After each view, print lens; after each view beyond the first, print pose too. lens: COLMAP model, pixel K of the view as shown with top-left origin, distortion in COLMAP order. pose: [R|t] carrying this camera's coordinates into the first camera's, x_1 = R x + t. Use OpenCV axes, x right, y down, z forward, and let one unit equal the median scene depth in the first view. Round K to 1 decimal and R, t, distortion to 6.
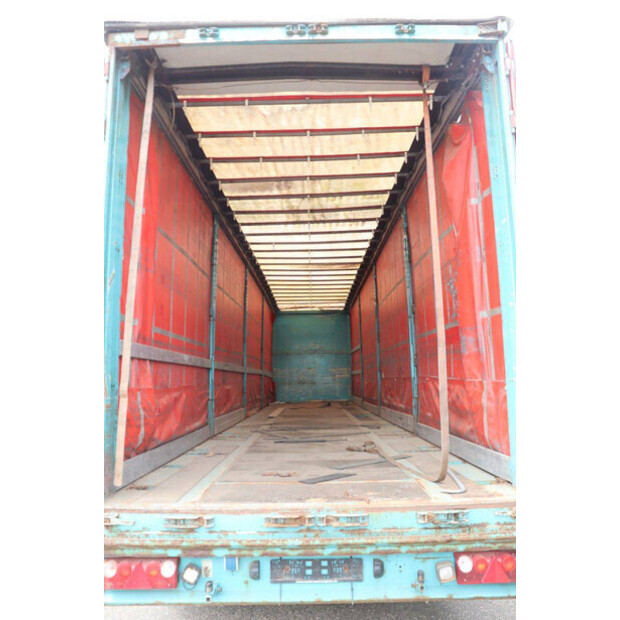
lens RADIAL K [[520.9, 0, 307.9], [0, 520.9, 306.7], [0, 0, 1]] dist [-0.166261, 0.146325]
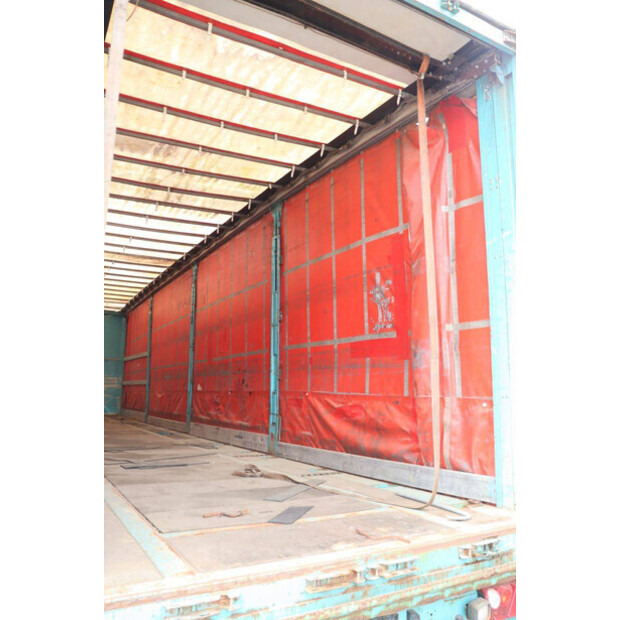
lens RADIAL K [[529.6, 0, 310.0], [0, 529.6, 310.0], [0, 0, 1]] dist [-0.176540, 0.182901]
pose [[0.860975, 0.103303, 0.498047, -0.248841], [-0.093454, 0.994618, -0.044747, 0.033936], [-0.499989, -0.008019, 0.865995, 0.192435]]
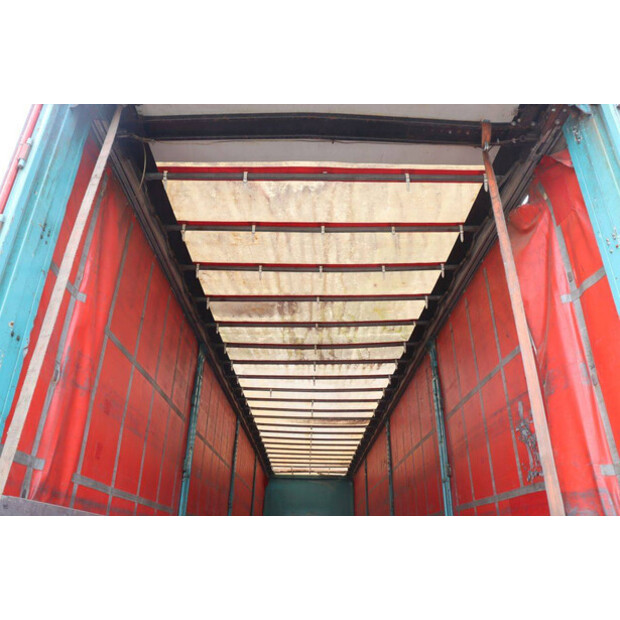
lens RADIAL K [[509.6, 0, 307.9], [0, 509.6, 303.9], [0, 0, 1]] dist [-0.174911, 0.146418]
pose [[0.999457, 0.032932, -0.000711, -0.015102], [-0.031400, 0.946008, -0.322618, 0.016649], [-0.009952, 0.322465, 0.946529, 0.262602]]
